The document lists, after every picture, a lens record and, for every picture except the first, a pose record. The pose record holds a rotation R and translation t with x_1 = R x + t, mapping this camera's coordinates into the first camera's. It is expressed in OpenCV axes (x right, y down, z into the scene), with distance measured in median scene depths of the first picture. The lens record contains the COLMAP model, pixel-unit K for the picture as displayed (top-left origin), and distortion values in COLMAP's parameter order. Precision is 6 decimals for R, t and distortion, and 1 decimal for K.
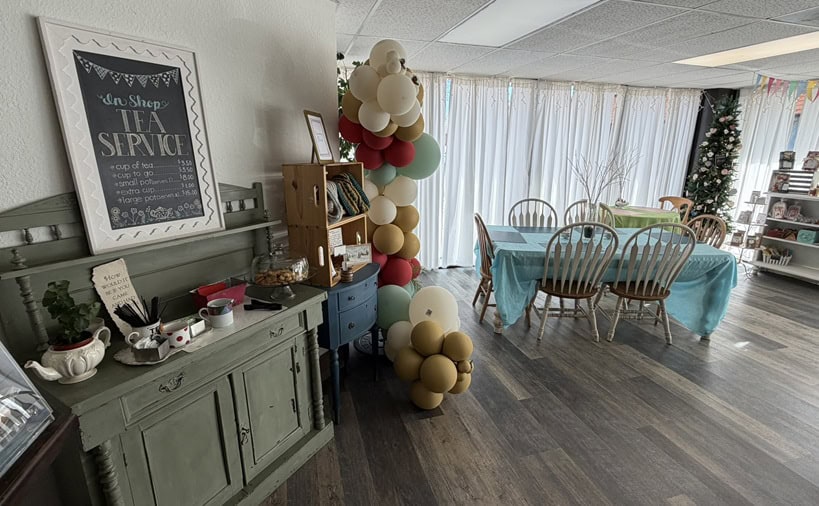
lens RADIAL K [[385.6, 0, 409.0], [0, 385.6, 248.3], [0, 0, 1]] dist [0.002338, 0.000755]
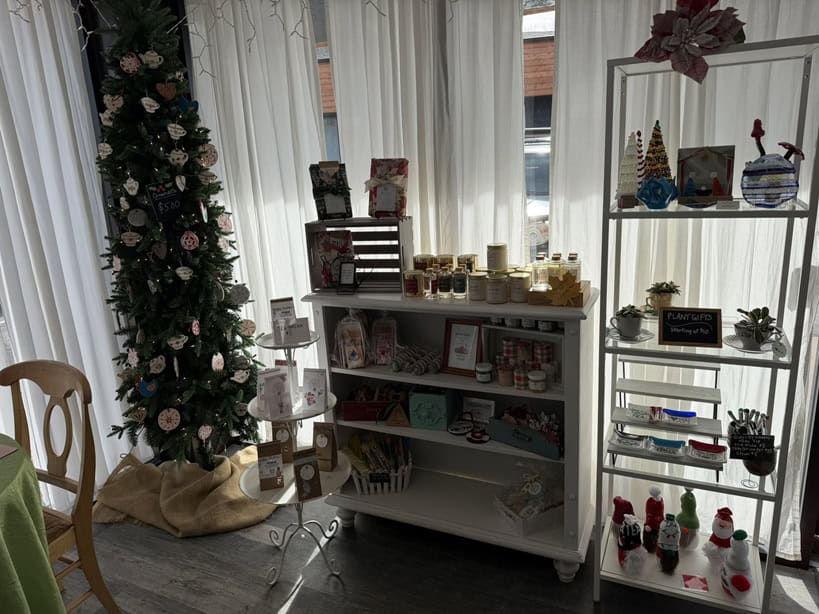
lens RADIAL K [[574.3, 0, 407.7], [0, 574.3, 306.8], [0, 0, 1]] dist [-0.002813, -0.001365]
pose [[0.668401, -0.222837, 0.709637, 0.650603], [0.241046, 0.967473, 0.076763, -0.153383], [-0.703660, 0.119746, 0.700374, 0.623384]]
